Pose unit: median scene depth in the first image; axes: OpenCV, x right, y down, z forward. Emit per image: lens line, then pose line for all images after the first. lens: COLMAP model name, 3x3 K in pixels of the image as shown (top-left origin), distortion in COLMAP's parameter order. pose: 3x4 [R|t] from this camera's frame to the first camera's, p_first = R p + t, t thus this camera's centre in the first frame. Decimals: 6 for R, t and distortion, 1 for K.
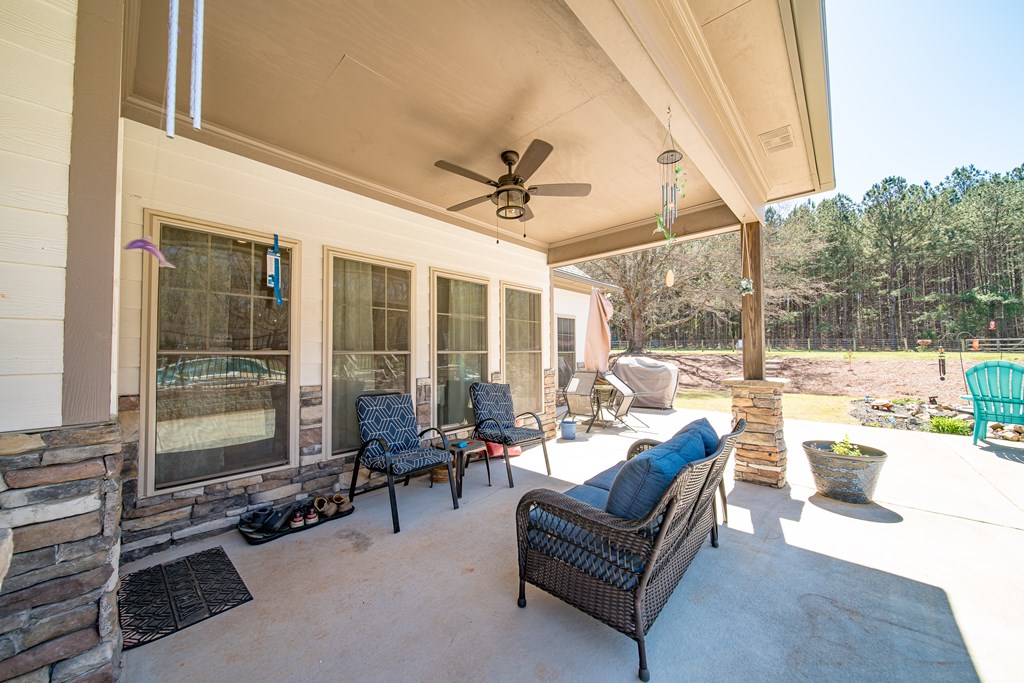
lens RADIAL K [[361.8, 0, 514.3], [0, 361.8, 352.0], [0, 0, 1]] dist [0.000831, 0.000047]
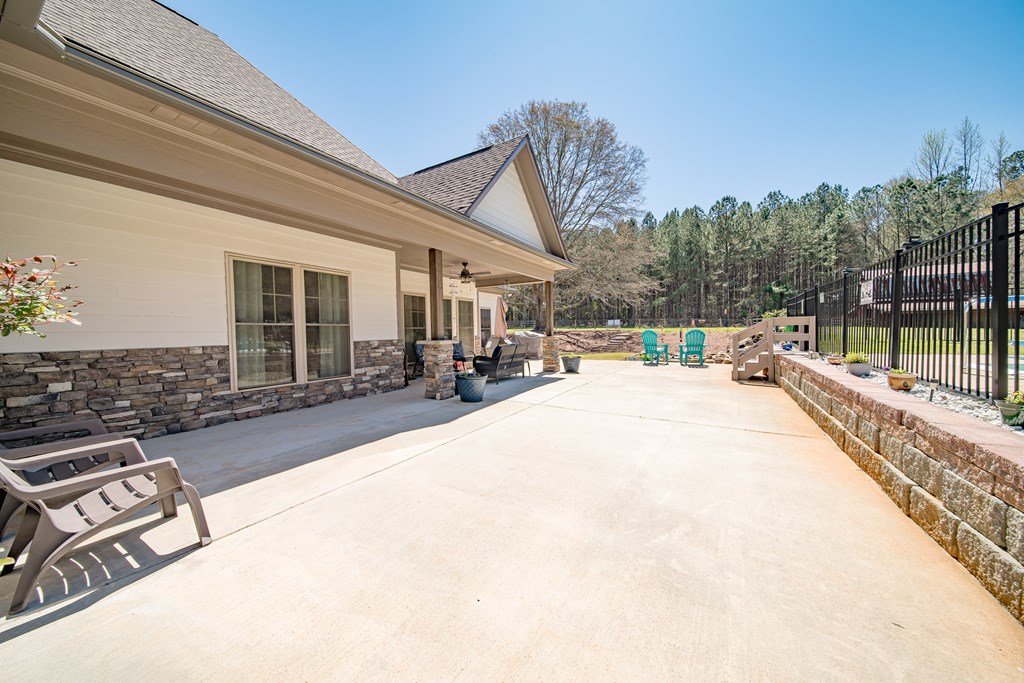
lens RADIAL K [[348.9, 0, 512.0], [0, 348.9, 341.5], [0, 0, 1]] dist [0.000612, 0.000029]
pose [[0.977062, -0.017412, 0.212244, -0.072741], [0.011237, 0.999479, 0.030267, 0.010307], [-0.212660, -0.027188, 0.976748, -0.544764]]
